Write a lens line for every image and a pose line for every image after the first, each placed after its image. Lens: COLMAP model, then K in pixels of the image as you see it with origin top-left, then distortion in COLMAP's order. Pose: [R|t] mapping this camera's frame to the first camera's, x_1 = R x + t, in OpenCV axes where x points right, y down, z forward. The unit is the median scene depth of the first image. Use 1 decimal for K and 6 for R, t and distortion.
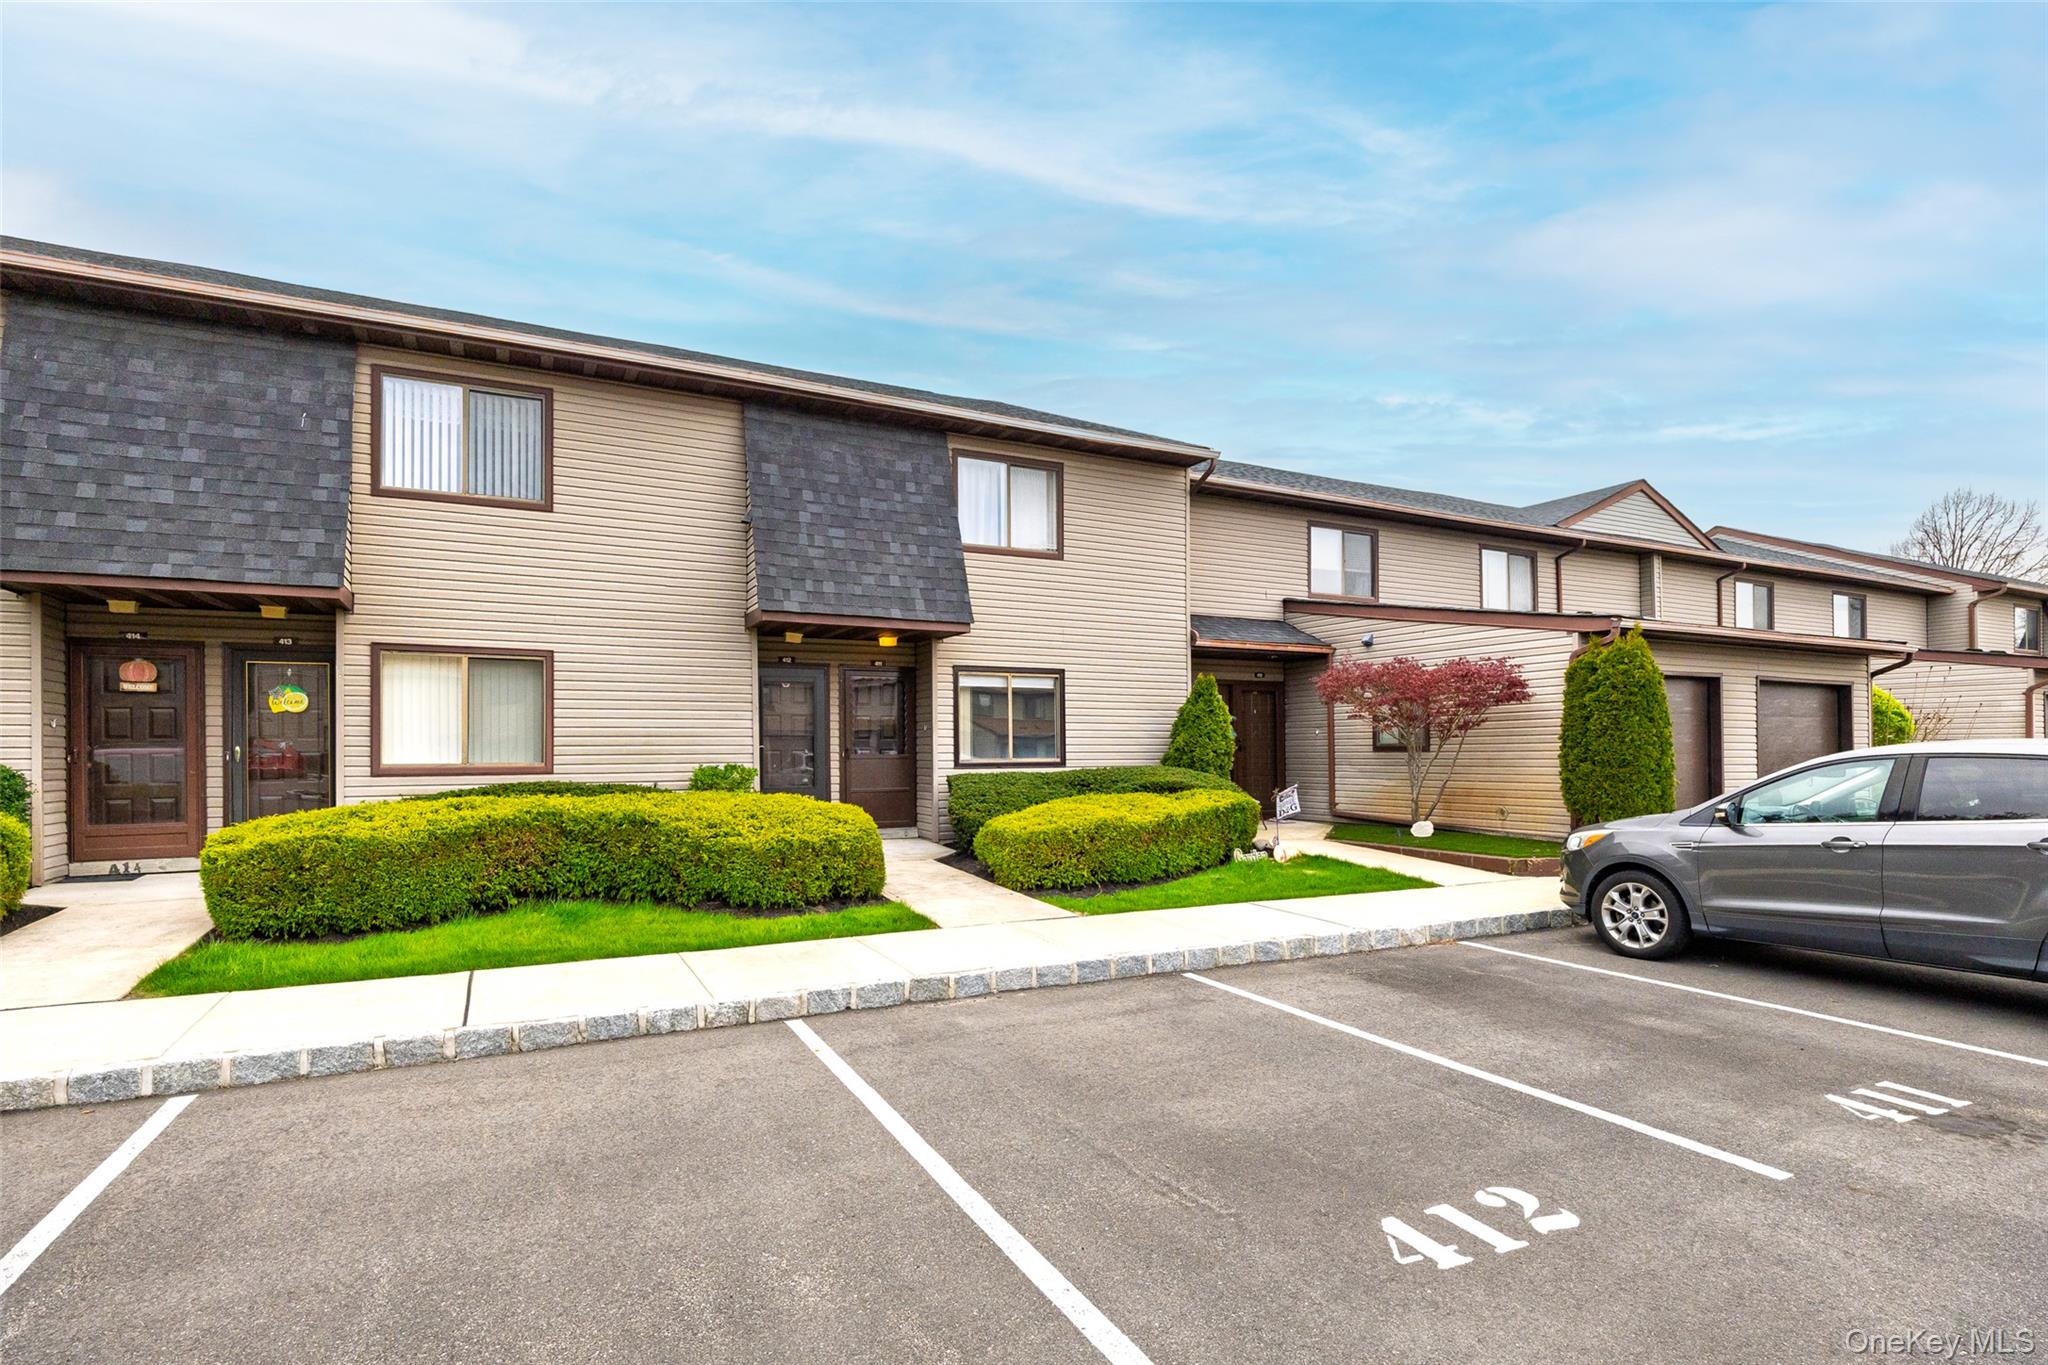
lens RADIAL K [[996.4, 0, 1044.6], [0, 996.4, 746.5], [0, 0, 1]] dist [0.002632, -0.003339]
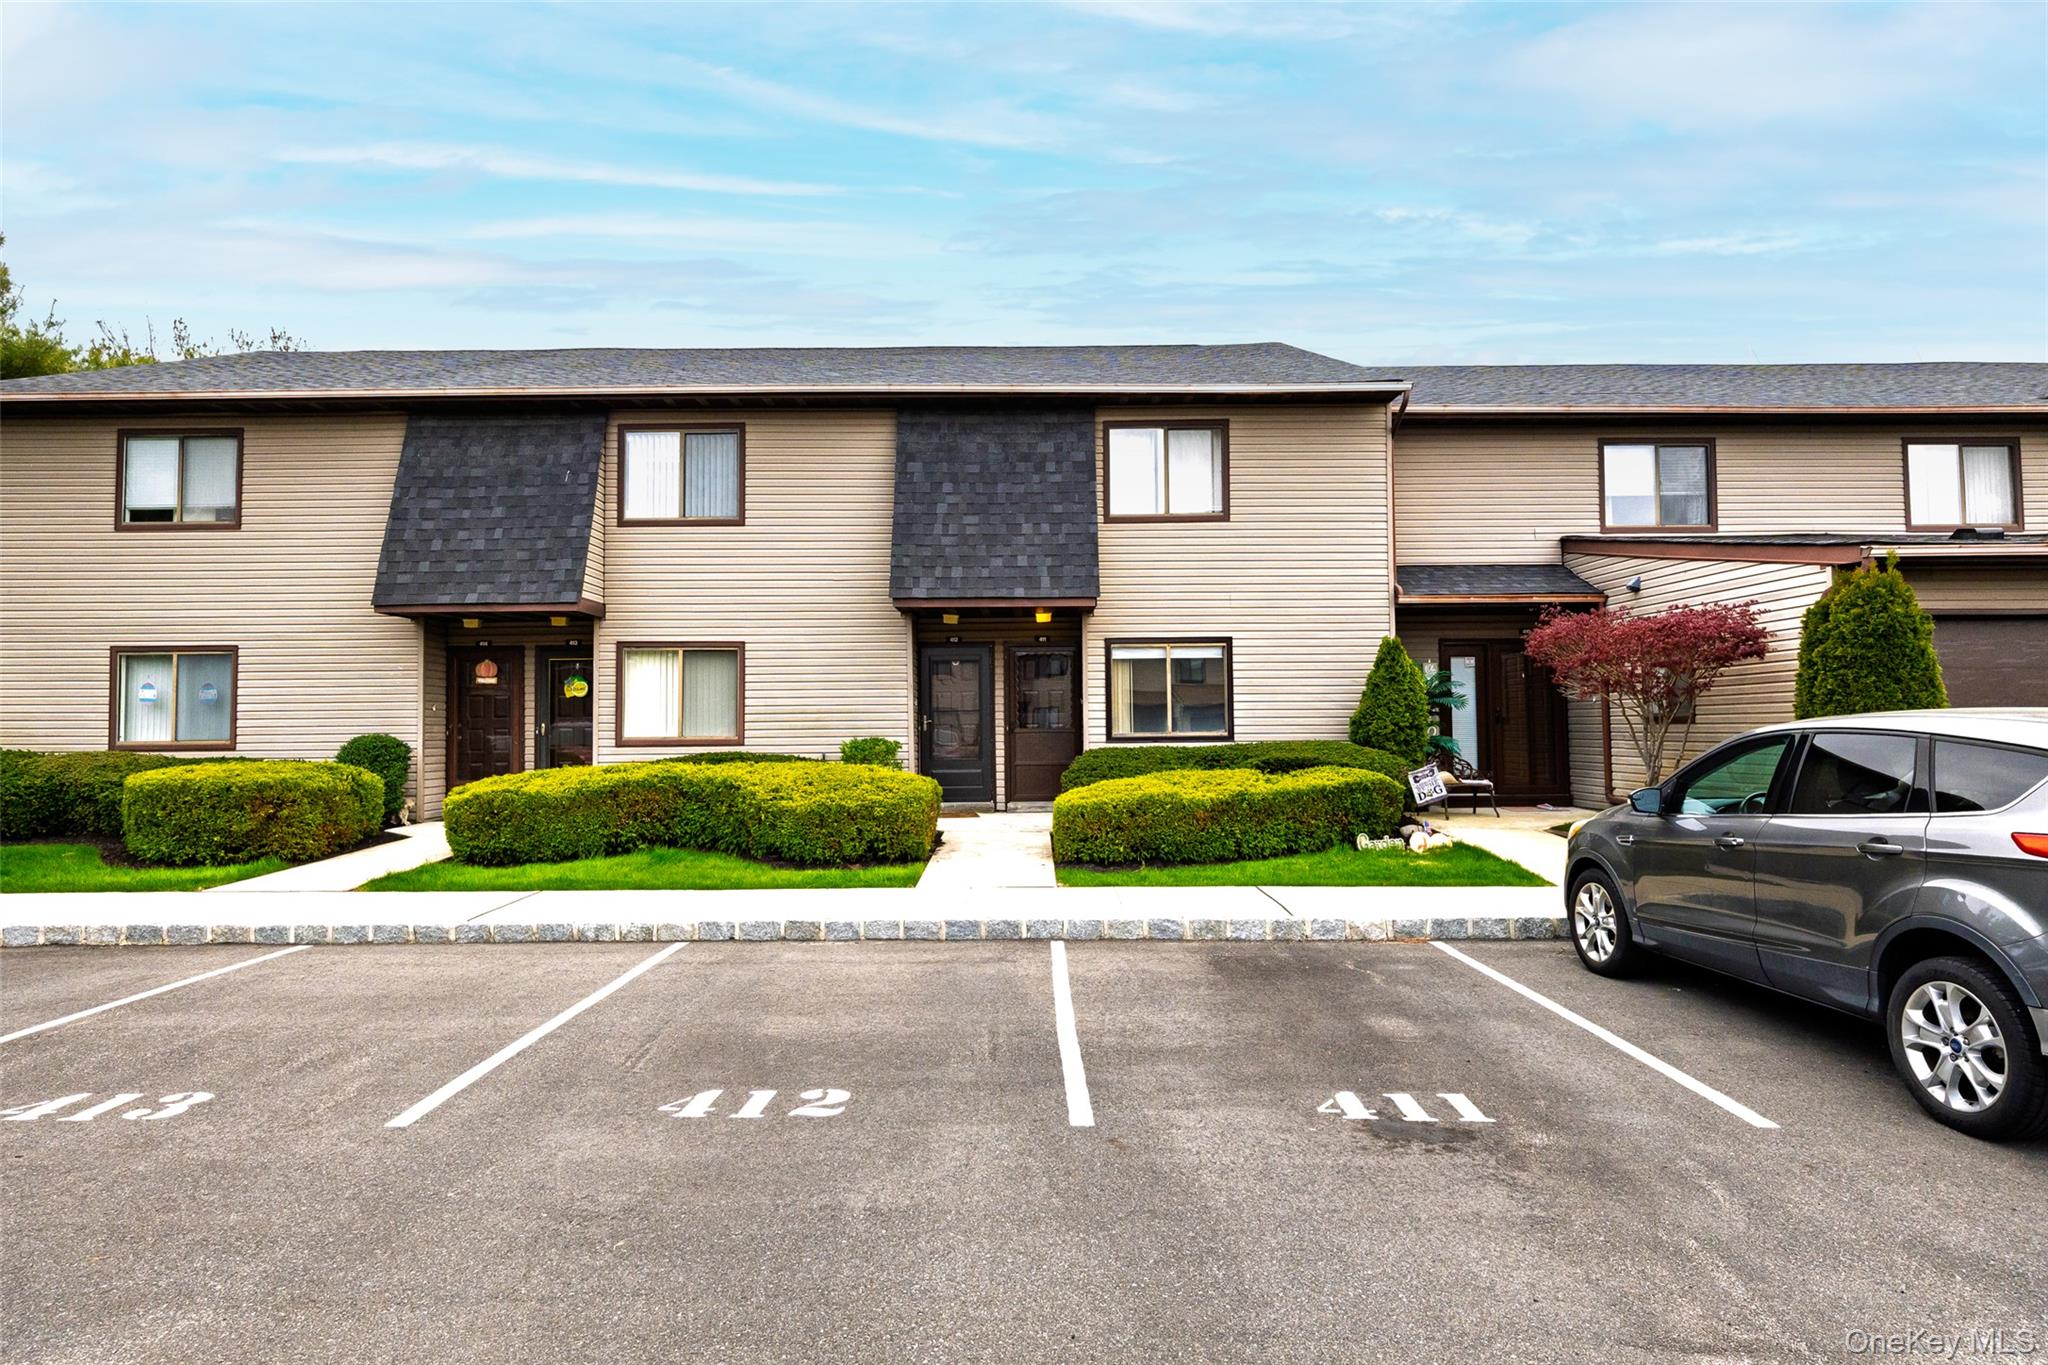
lens RADIAL K [[1127.4, 0, 1027.3], [0, 1127.4, 683.4], [0, 0, 1]] dist [0.002129, 0.001171]
pose [[0.891236, -0.019873, -0.453105, 0.466333], [0.006382, 0.999490, -0.031285, -0.002774], [0.453495, 0.024990, 0.890908, -0.046828]]
